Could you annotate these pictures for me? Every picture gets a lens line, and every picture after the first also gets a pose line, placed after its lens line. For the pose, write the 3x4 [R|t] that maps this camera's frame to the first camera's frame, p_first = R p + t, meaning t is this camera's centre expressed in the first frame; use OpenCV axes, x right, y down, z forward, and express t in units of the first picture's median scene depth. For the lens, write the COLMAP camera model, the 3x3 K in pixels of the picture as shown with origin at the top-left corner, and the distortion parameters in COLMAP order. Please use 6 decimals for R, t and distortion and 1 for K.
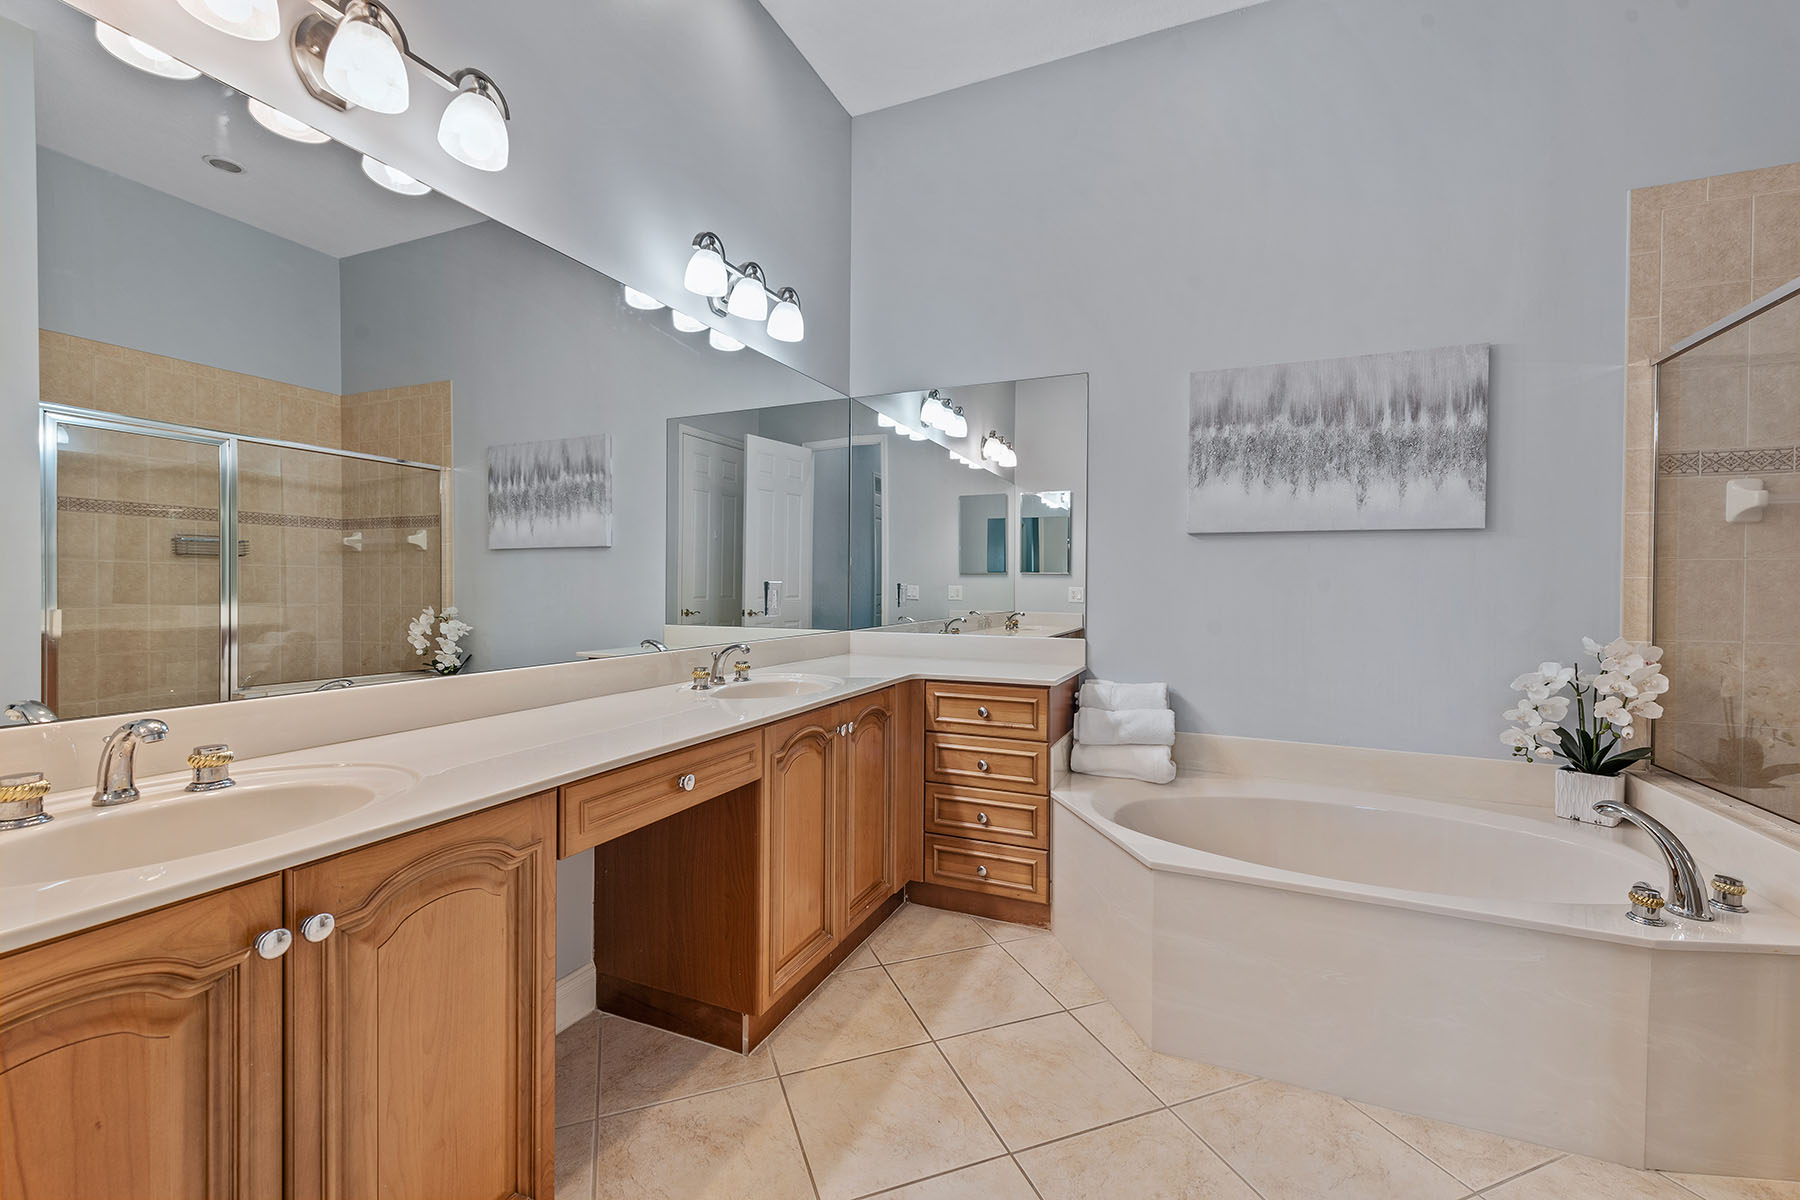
lens RADIAL K [[756.7, 0, 897.7], [0, 756.7, 592.4], [0, 0, 1]] dist [0.013706, -0.001196]
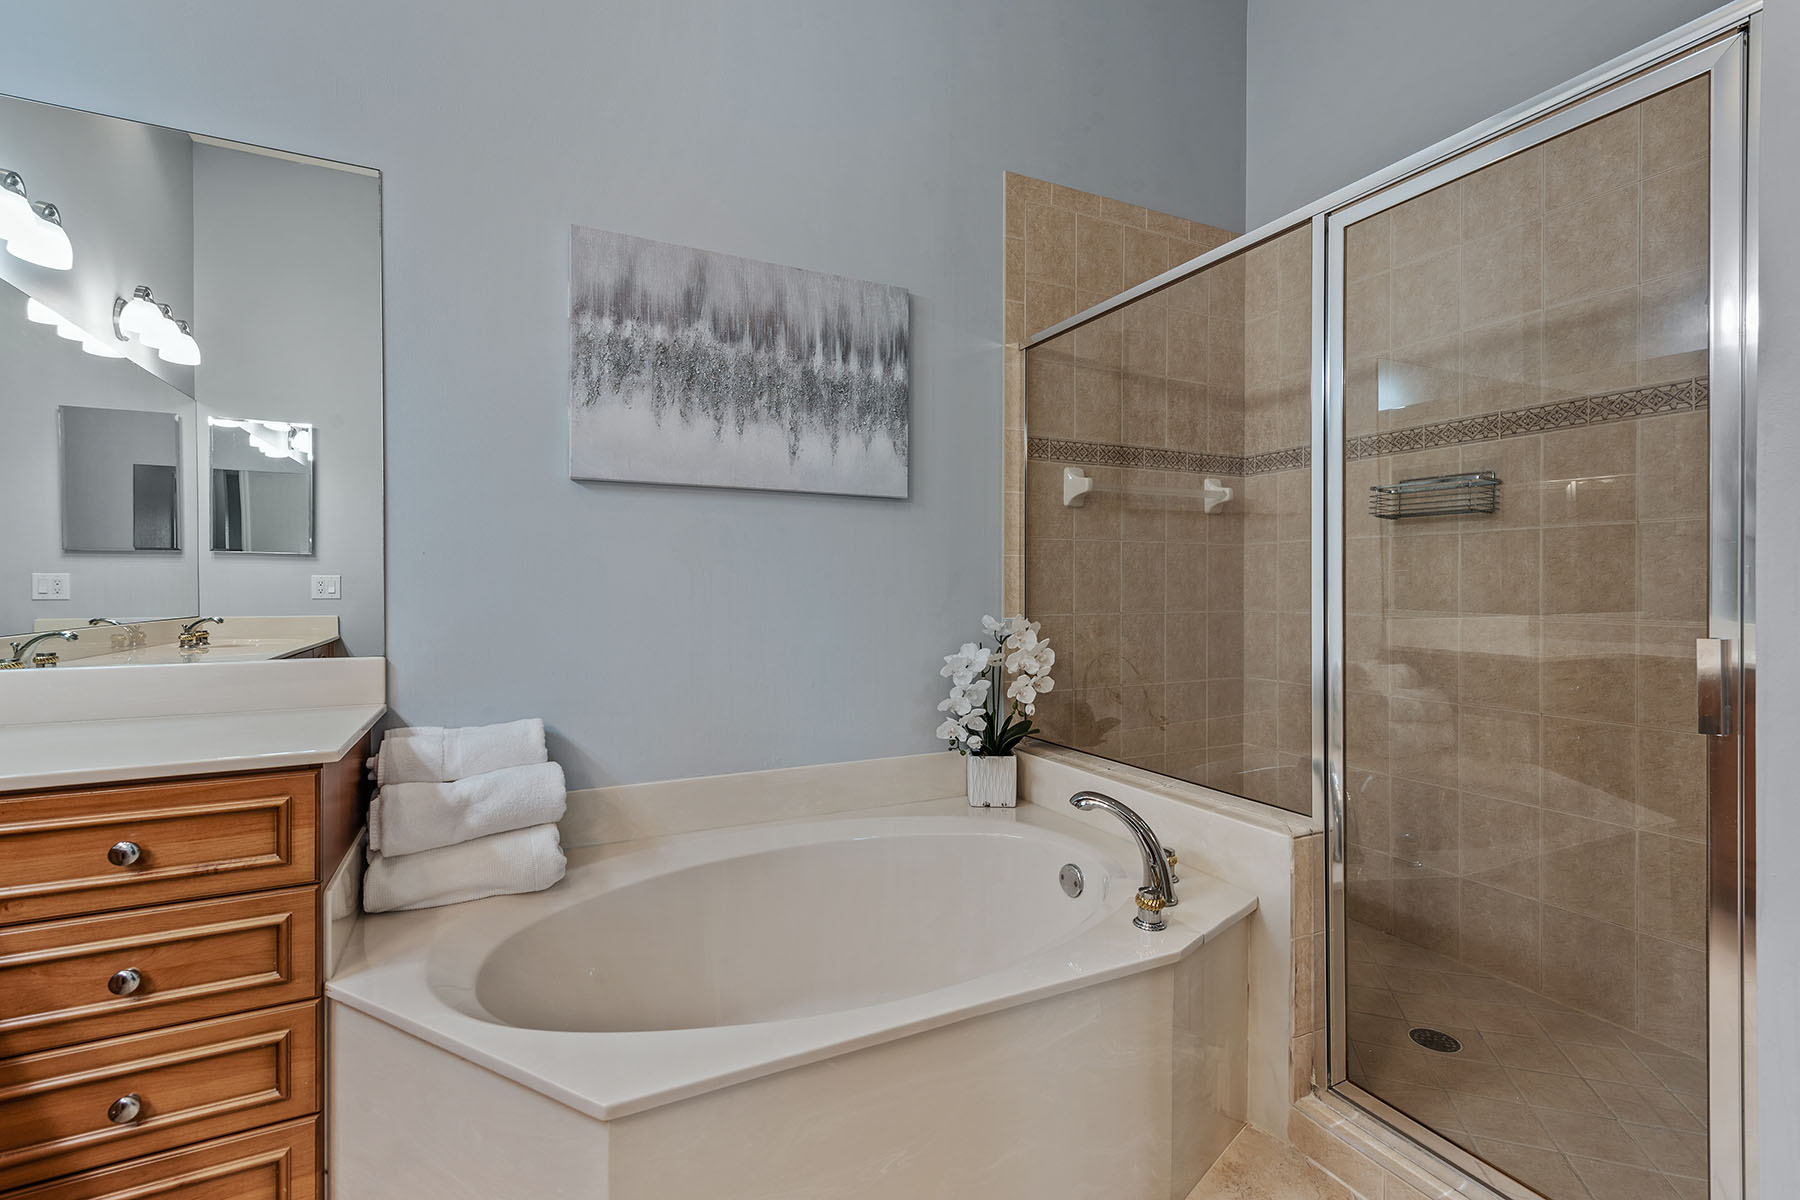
lens RADIAL K [[796.7, 0, 903.7], [0, 796.7, 588.5], [0, 0, 1]] dist [0.011296, -0.003467]
pose [[0.635539, -0.010259, 0.772001, 0.046101], [0.013126, 0.999911, 0.002481, 0.018036], [-0.771957, 0.008557, 0.635617, 0.390594]]
